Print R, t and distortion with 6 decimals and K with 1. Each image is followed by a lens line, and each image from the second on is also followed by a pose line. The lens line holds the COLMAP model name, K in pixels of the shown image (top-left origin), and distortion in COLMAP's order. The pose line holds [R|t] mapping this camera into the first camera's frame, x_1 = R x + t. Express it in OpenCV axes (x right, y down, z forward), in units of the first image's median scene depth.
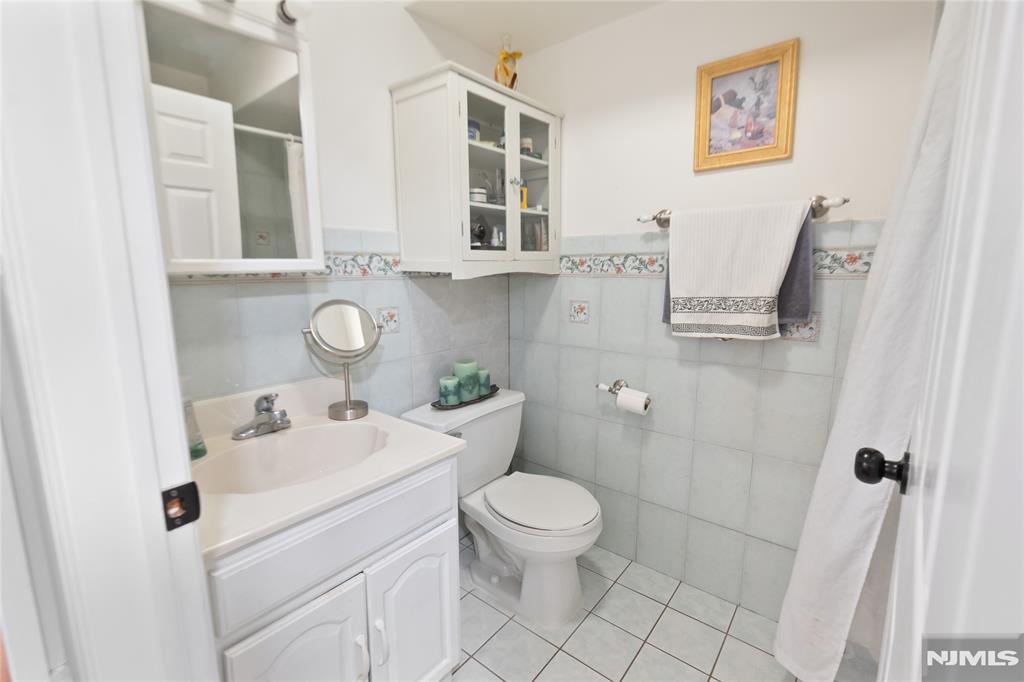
lens RADIAL K [[441.7, 0, 502.6], [0, 441.7, 339.4], [0, 0, 1]] dist [-0.009813, 0.005274]
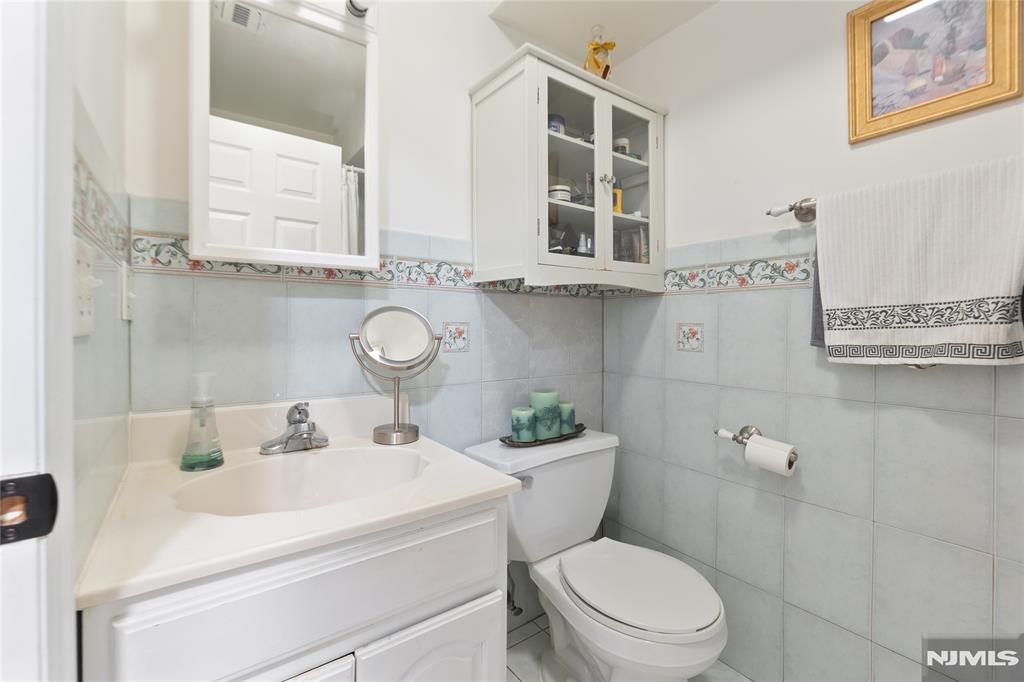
lens RADIAL K [[441.7, 0, 498.5], [0, 441.7, 327.3], [0, 0, 1]] dist [-0.009813, 0.005274]
pose [[0.968452, 0.010120, -0.248995, 0.044226], [-0.046773, 0.988799, -0.141732, 0.059970], [0.244772, 0.148907, 0.958078, 0.178302]]
